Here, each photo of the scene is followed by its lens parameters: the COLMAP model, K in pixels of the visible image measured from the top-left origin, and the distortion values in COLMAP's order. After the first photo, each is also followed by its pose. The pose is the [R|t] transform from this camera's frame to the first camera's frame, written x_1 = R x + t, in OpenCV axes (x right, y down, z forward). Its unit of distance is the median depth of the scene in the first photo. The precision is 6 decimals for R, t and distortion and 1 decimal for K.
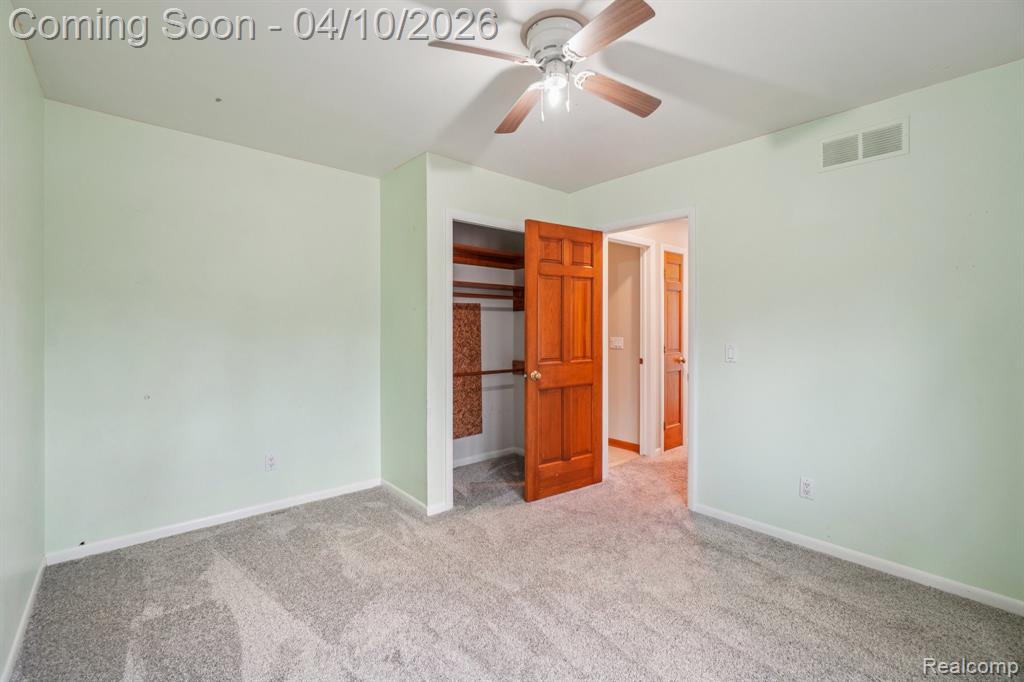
lens RADIAL K [[448.1, 0, 524.1], [0, 448.1, 325.4], [0, 0, 1]] dist [-0.007779, 0.001774]
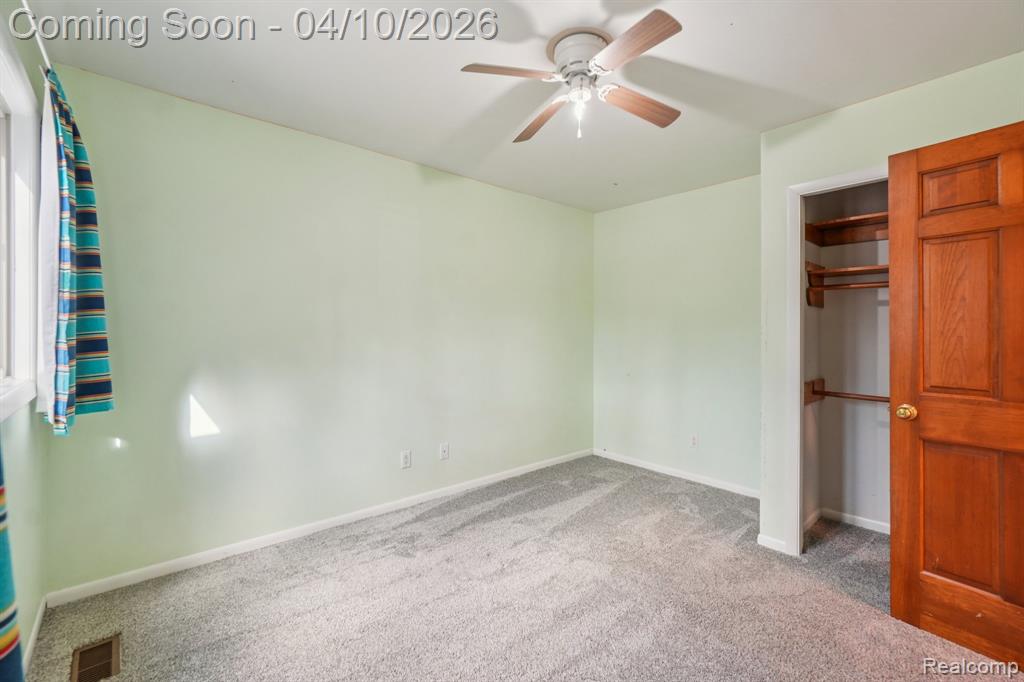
lens RADIAL K [[448.1, 0, 513.4], [0, 448.1, 335.4], [0, 0, 1]] dist [-0.007779, 0.001774]
pose [[-0.025636, 0.003763, -0.999664, 0.614298], [-0.006688, 0.999970, 0.003935, 0.011673], [0.999649, 0.006786, -0.025611, 0.482745]]
